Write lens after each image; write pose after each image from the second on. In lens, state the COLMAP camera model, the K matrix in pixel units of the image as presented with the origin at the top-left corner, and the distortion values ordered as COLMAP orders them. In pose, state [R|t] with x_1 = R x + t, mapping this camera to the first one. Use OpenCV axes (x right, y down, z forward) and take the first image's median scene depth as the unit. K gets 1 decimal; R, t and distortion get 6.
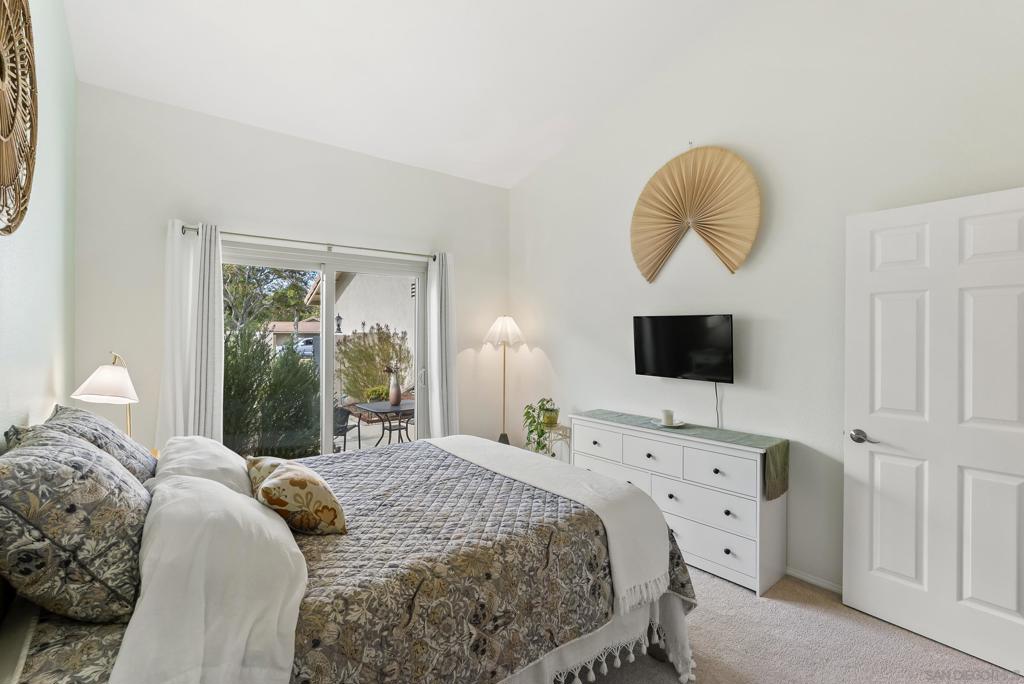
lens RADIAL K [[470.0, 0, 510.1], [0, 470.0, 340.9], [0, 0, 1]] dist [-0.005328, 0.000177]
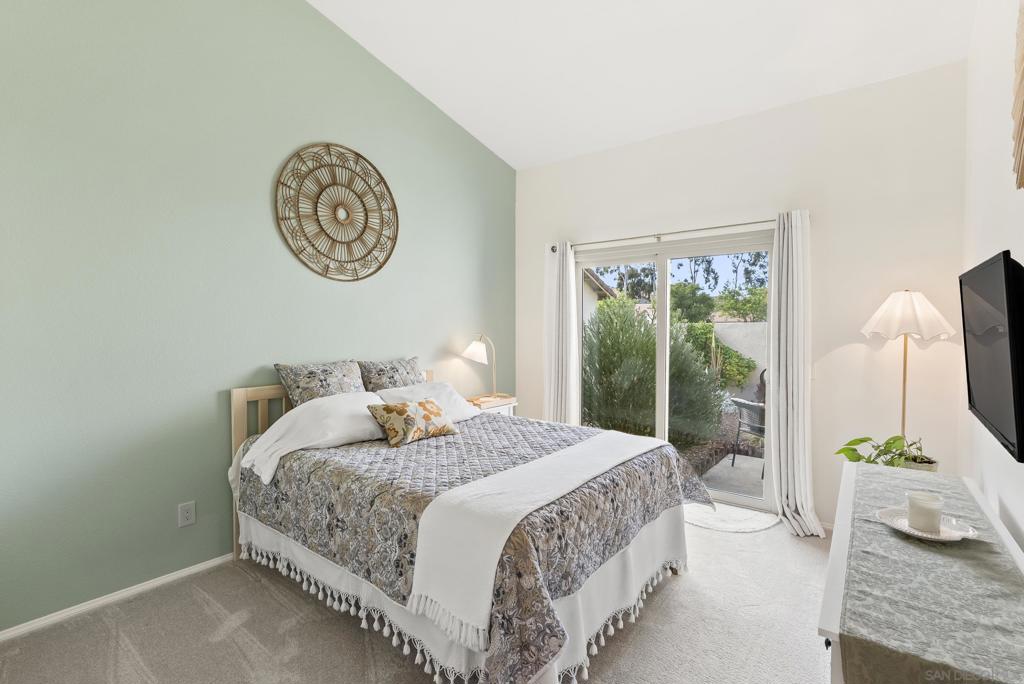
lens RADIAL K [[470.0, 0, 510.1], [0, 470.0, 340.9], [0, 0, 1]] dist [-0.005328, 0.000177]
pose [[0.214441, 0.029827, -0.976281, 1.337015], [-0.011007, 0.999544, 0.028120, 0.003742], [0.976675, 0.004716, 0.214672, 1.104079]]
